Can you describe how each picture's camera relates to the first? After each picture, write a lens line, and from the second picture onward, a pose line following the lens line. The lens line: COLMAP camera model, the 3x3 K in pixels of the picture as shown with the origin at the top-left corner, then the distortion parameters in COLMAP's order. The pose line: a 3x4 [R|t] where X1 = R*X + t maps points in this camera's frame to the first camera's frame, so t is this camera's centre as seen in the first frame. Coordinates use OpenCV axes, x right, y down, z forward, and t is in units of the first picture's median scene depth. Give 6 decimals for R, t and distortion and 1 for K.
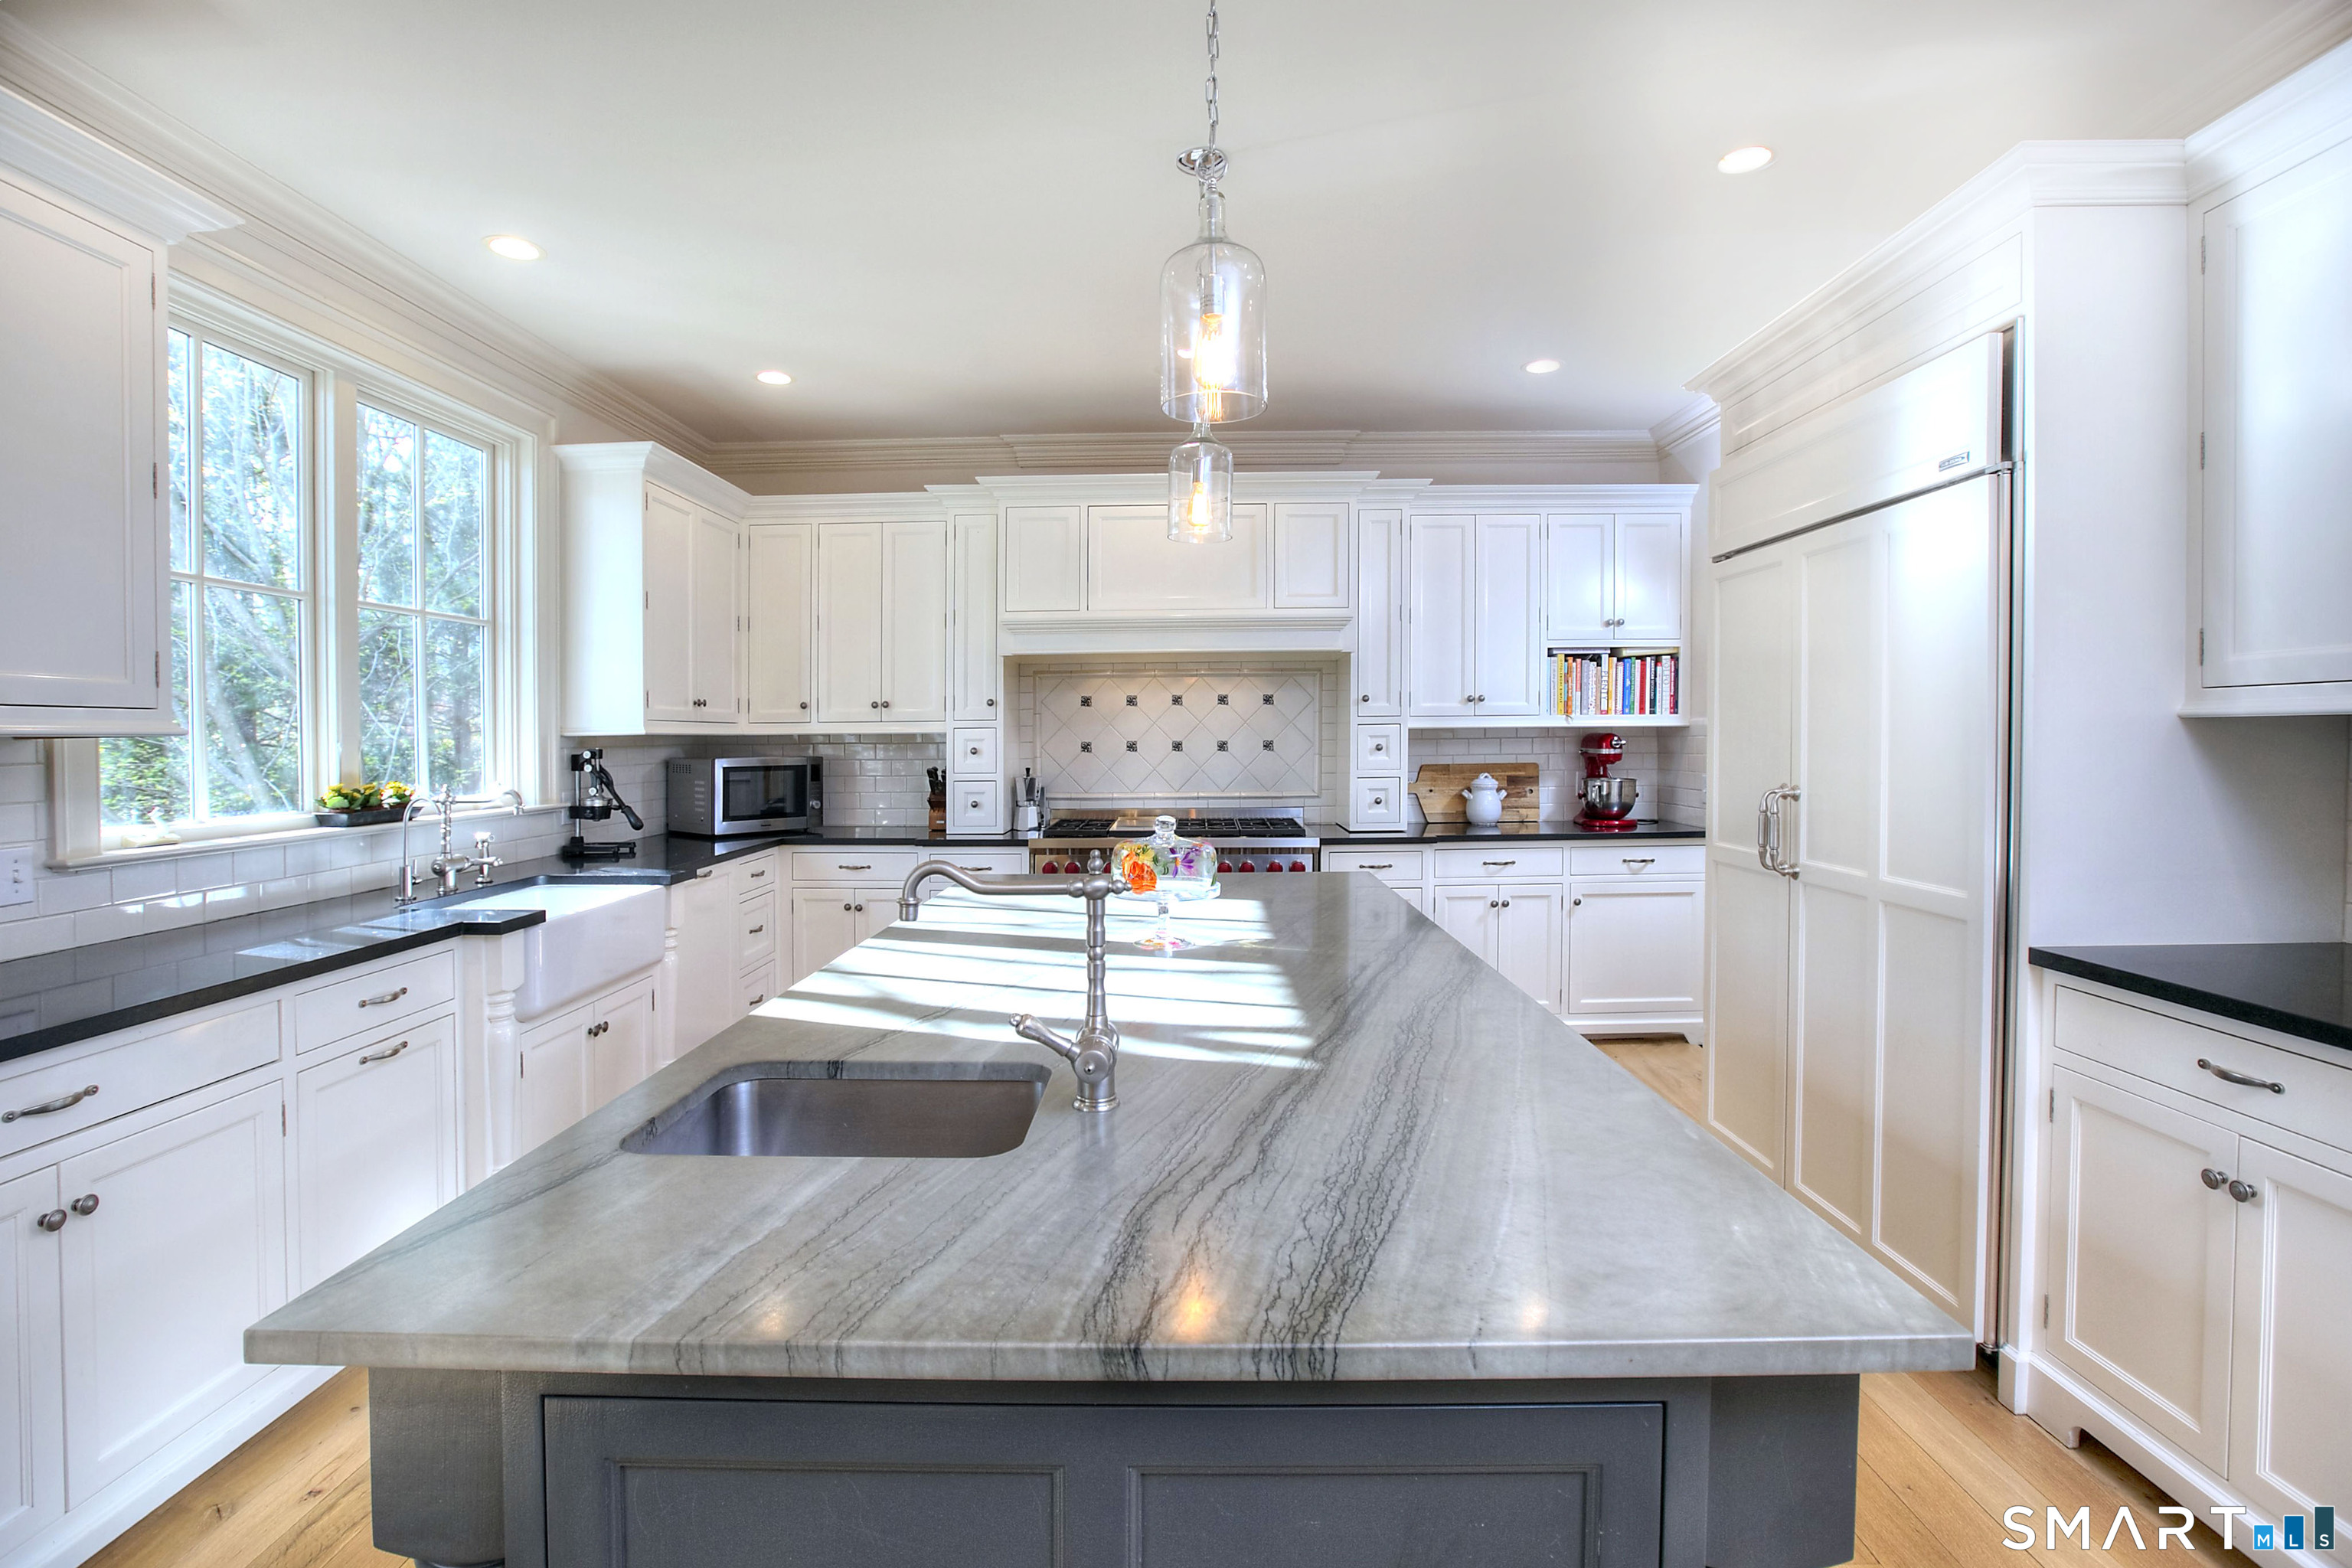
lens RADIAL K [[1146.8, 0, 1171.2], [0, 1146.8, 691.4], [0, 0, 1]] dist [0.000219, 0.000383]
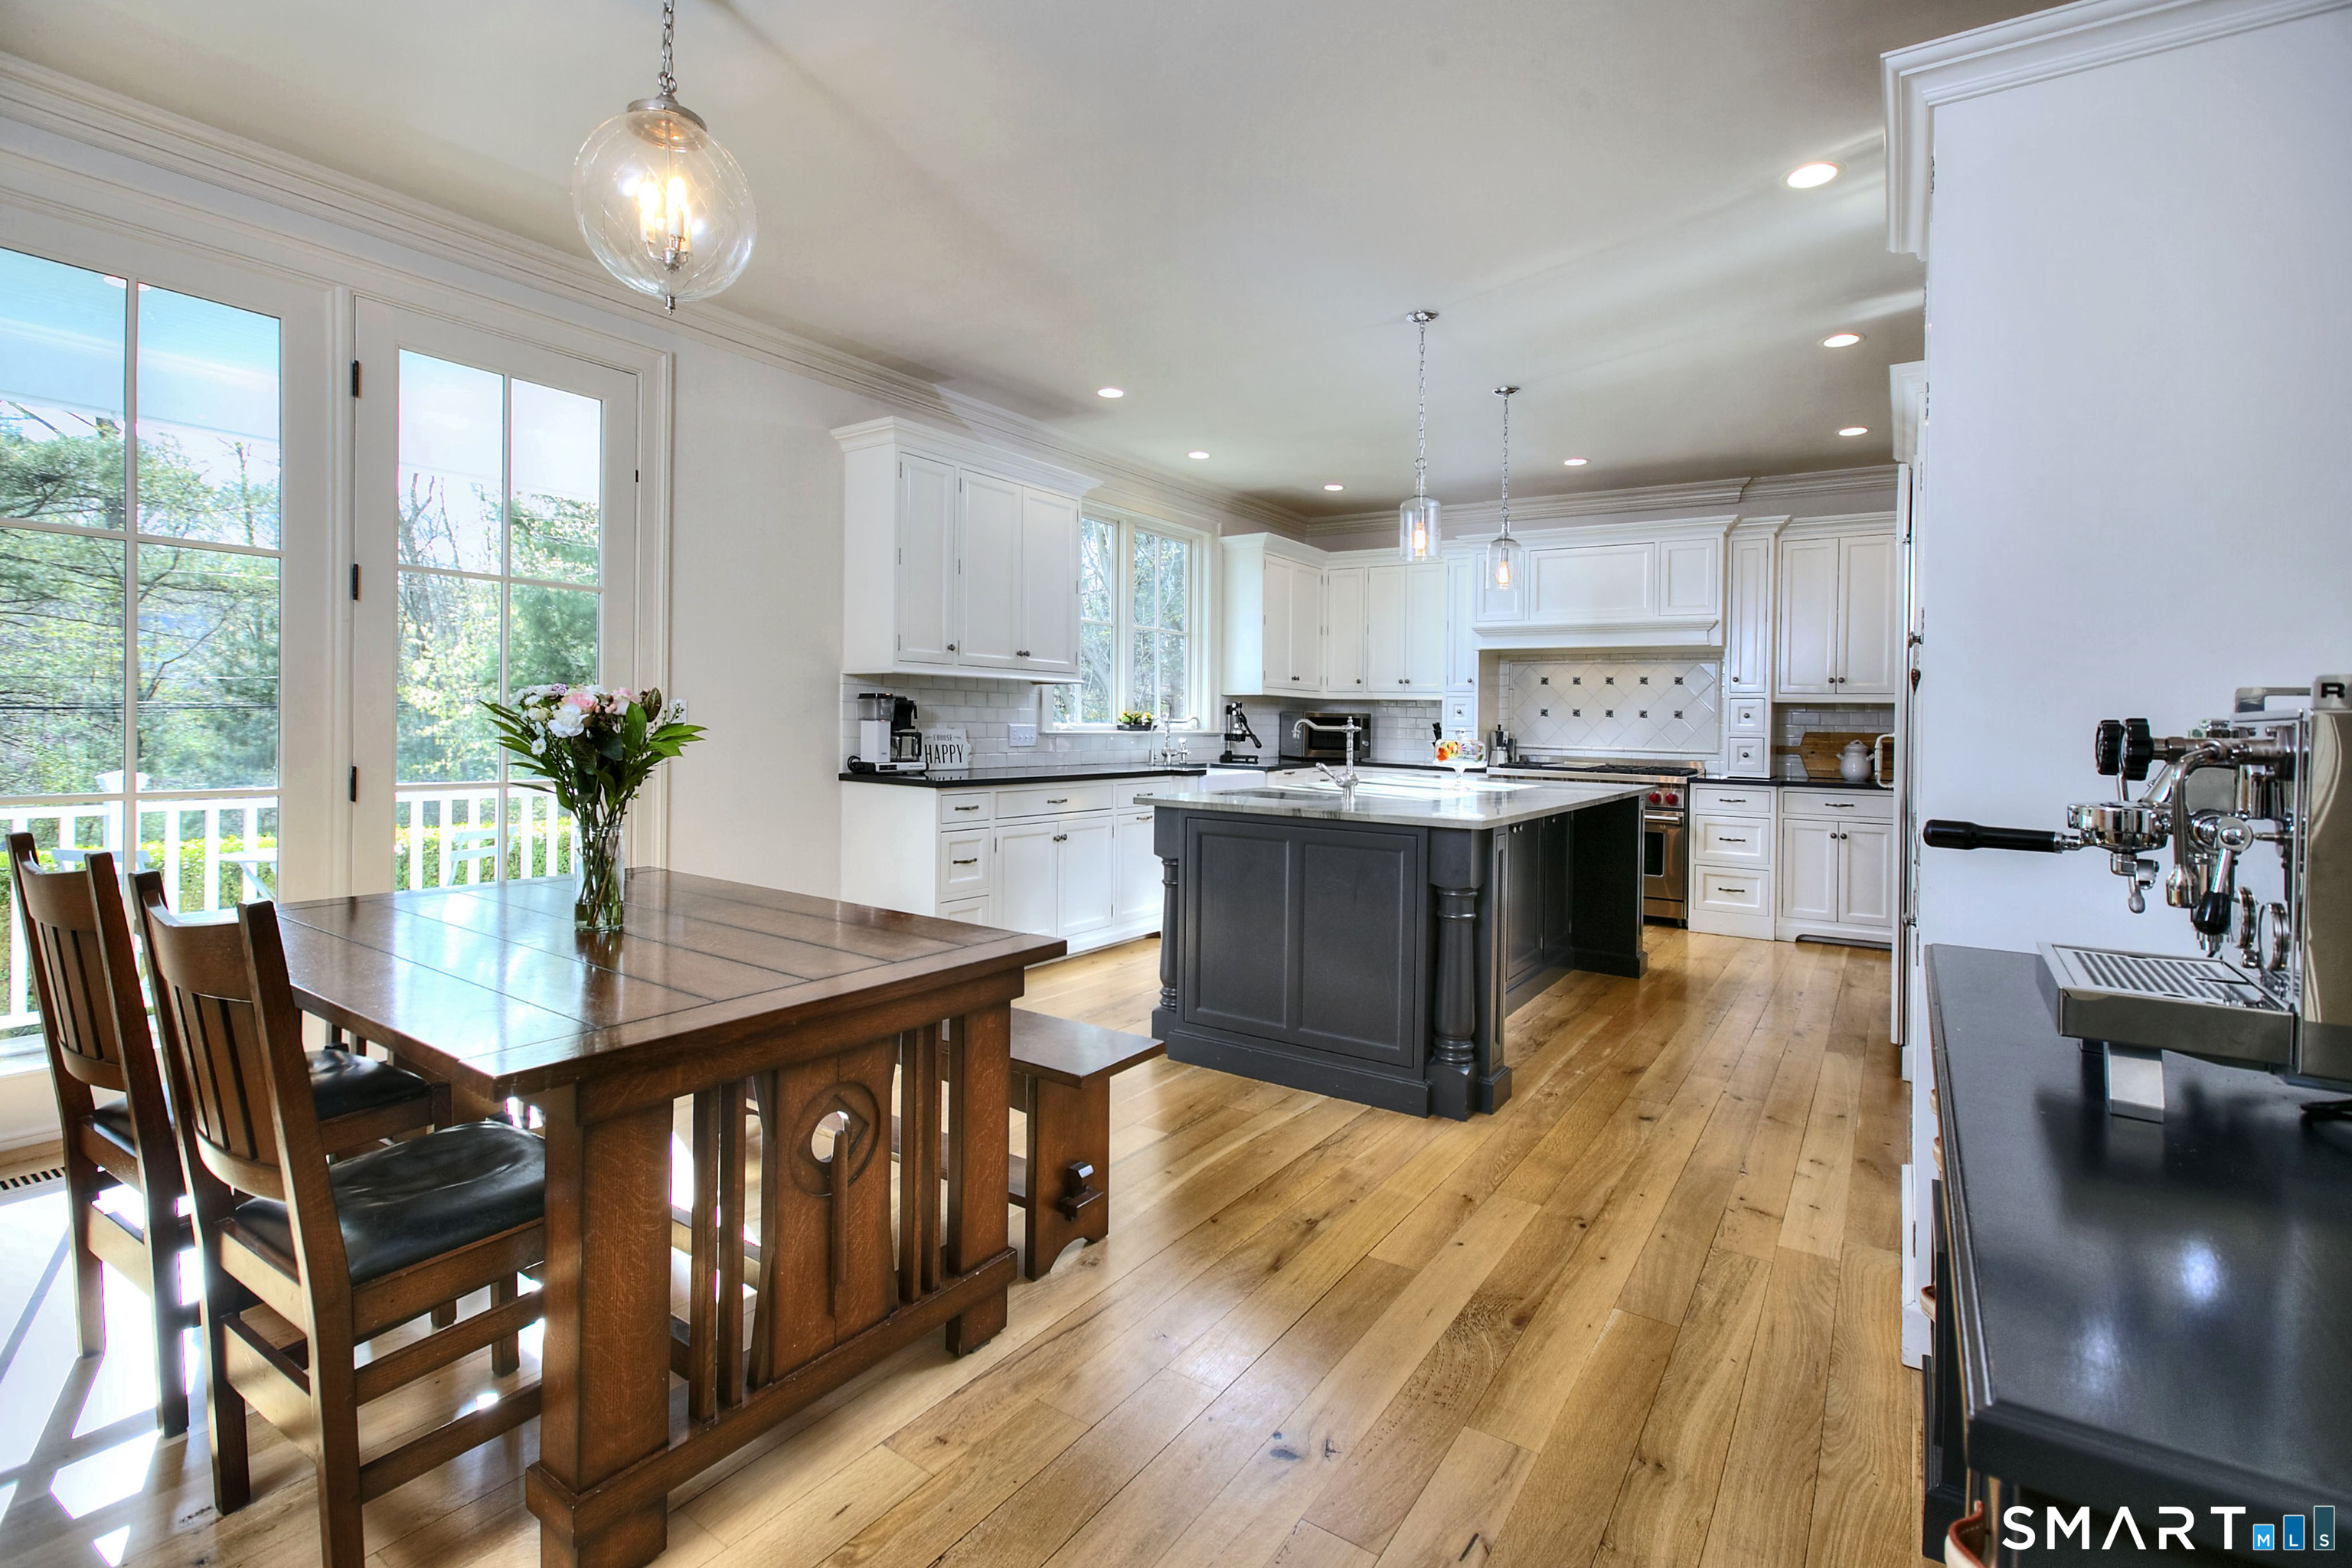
lens RADIAL K [[1128.2, 0, 1179.0], [0, 1128.2, 714.3], [0, 0, 1]] dist [-0.001073, -0.000052]
pose [[0.848879, 0.026774, -0.527909, 0.357576], [-0.011425, 0.999412, 0.032317, 0.012613], [0.528464, -0.021402, 0.848686, -0.558536]]
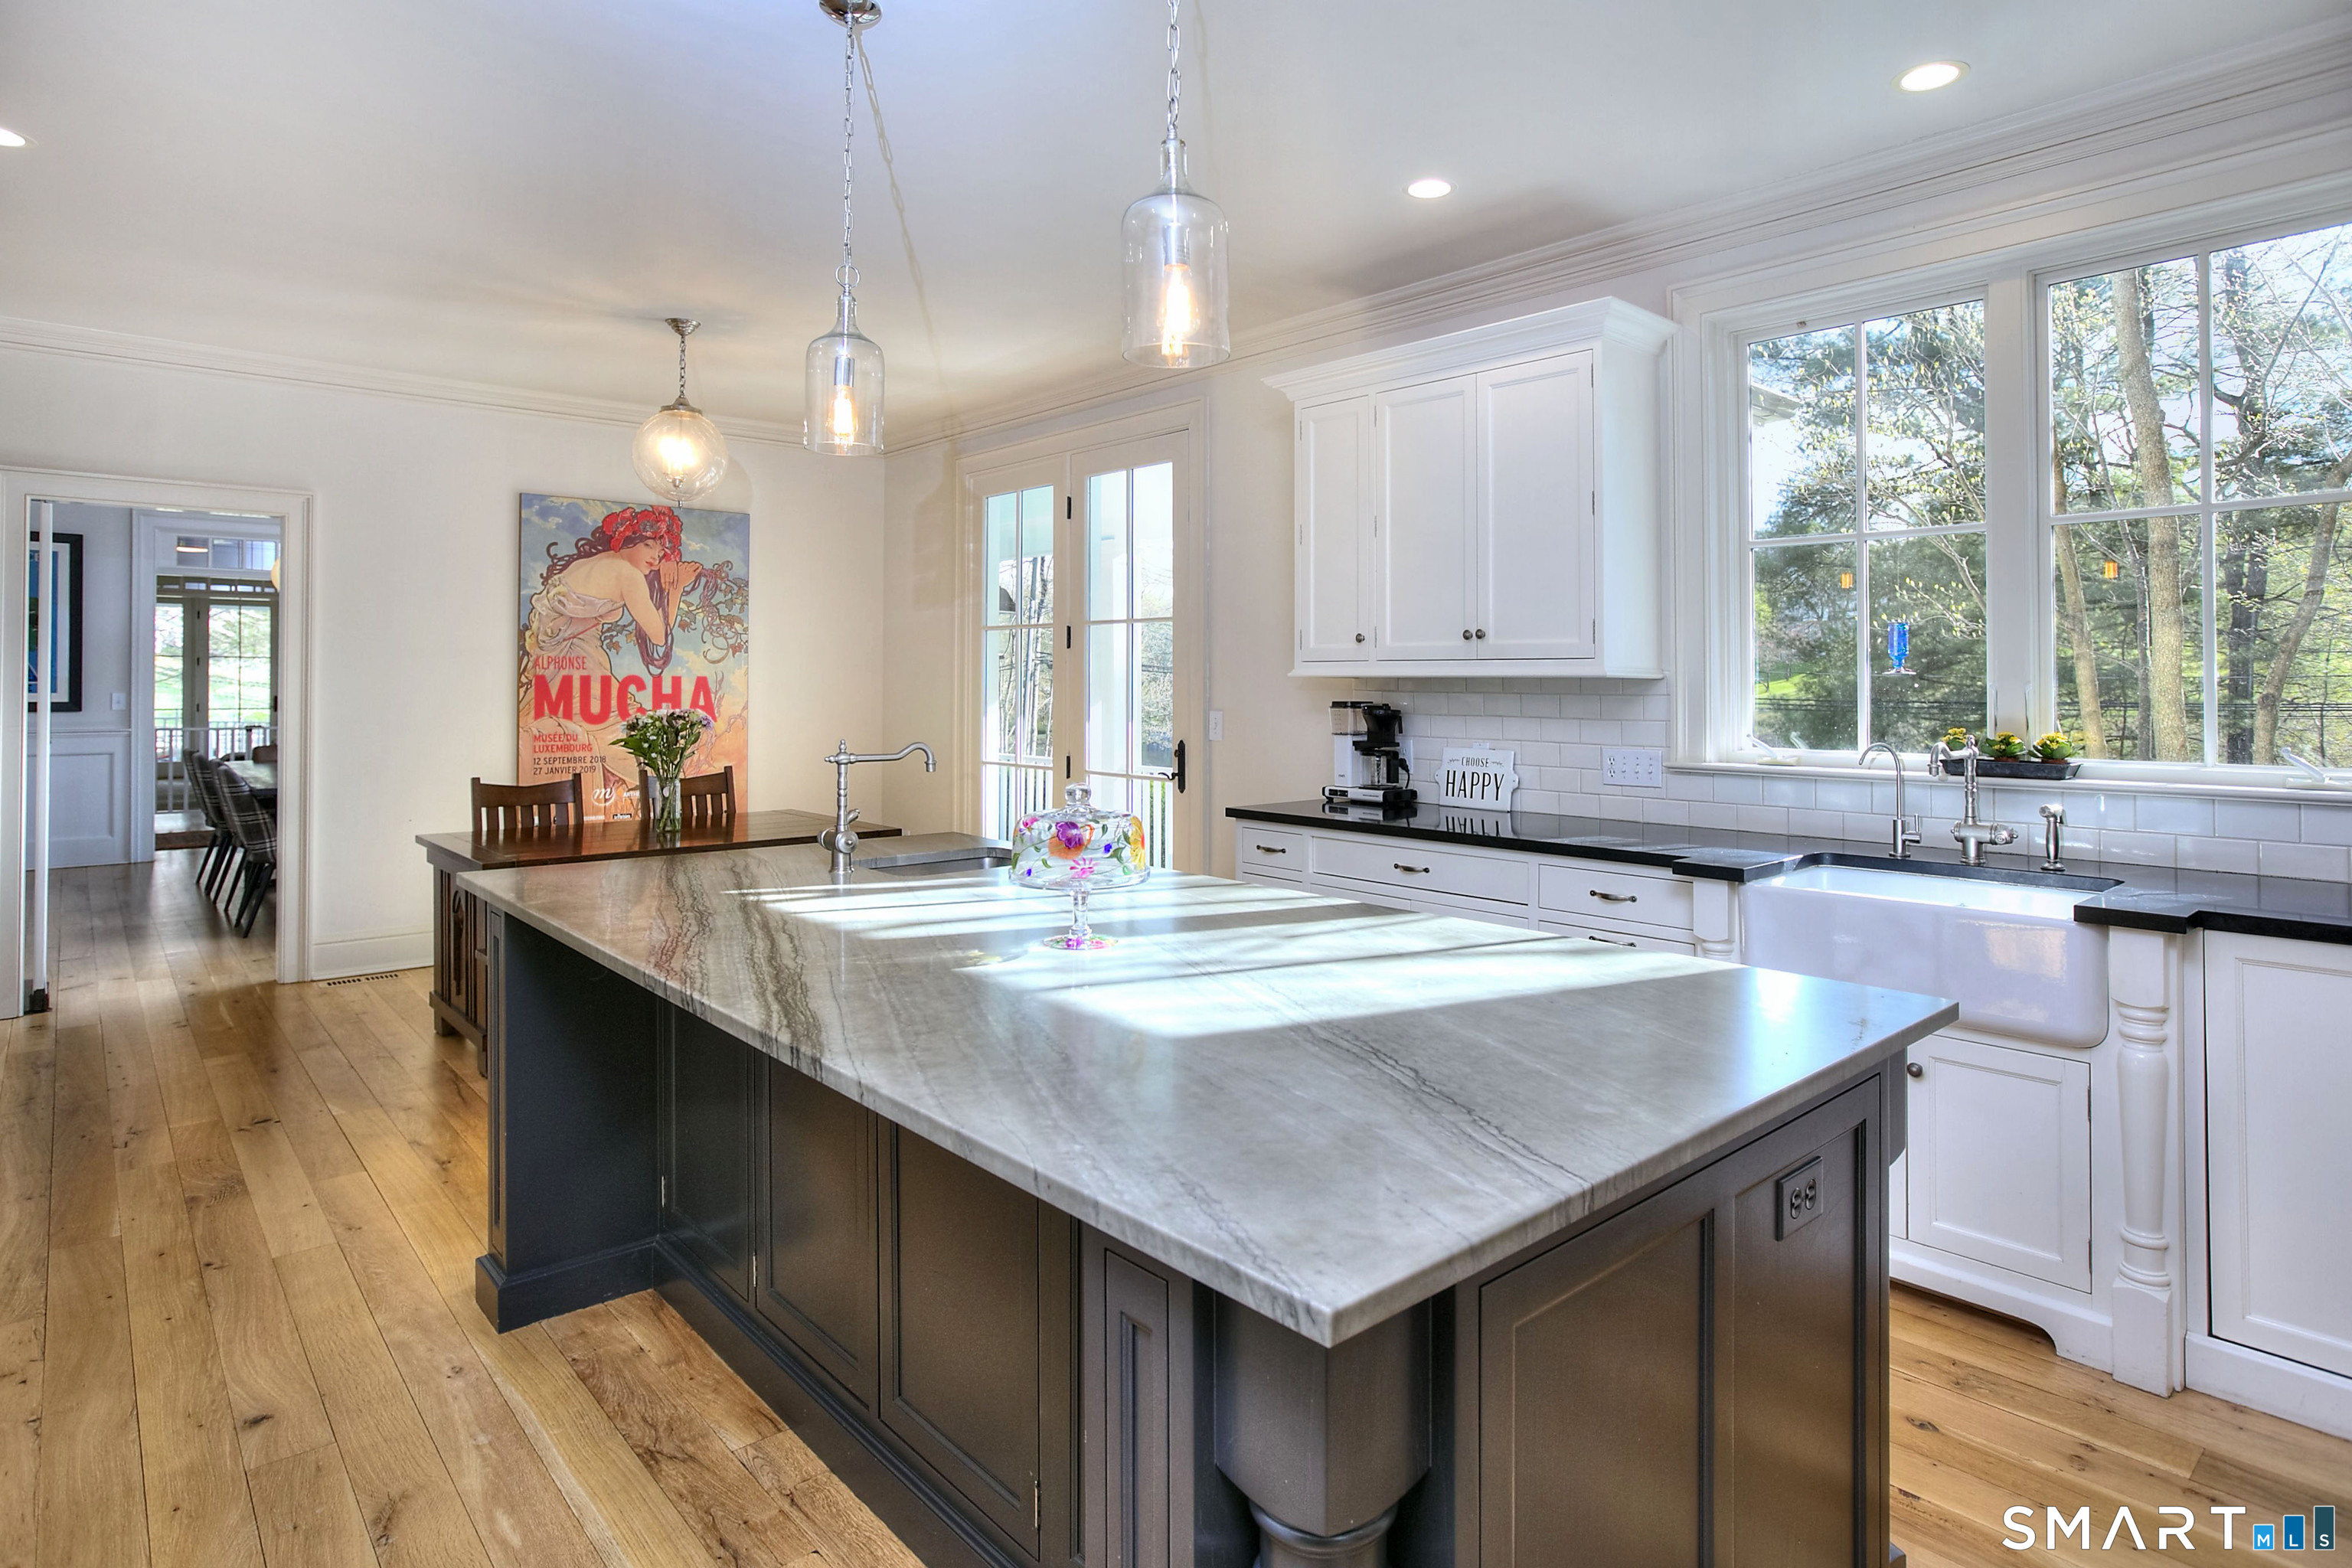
lens RADIAL K [[1236.8, 0, 1183.0], [0, 1236.8, 682.4], [0, 0, 1]] dist [0.001054, 0.000400]
pose [[-0.728949, 0.006736, -0.684535, 0.297834], [0.025029, 0.999545, -0.016817, 0.030397], [0.684111, -0.029392, -0.728786, 0.860292]]
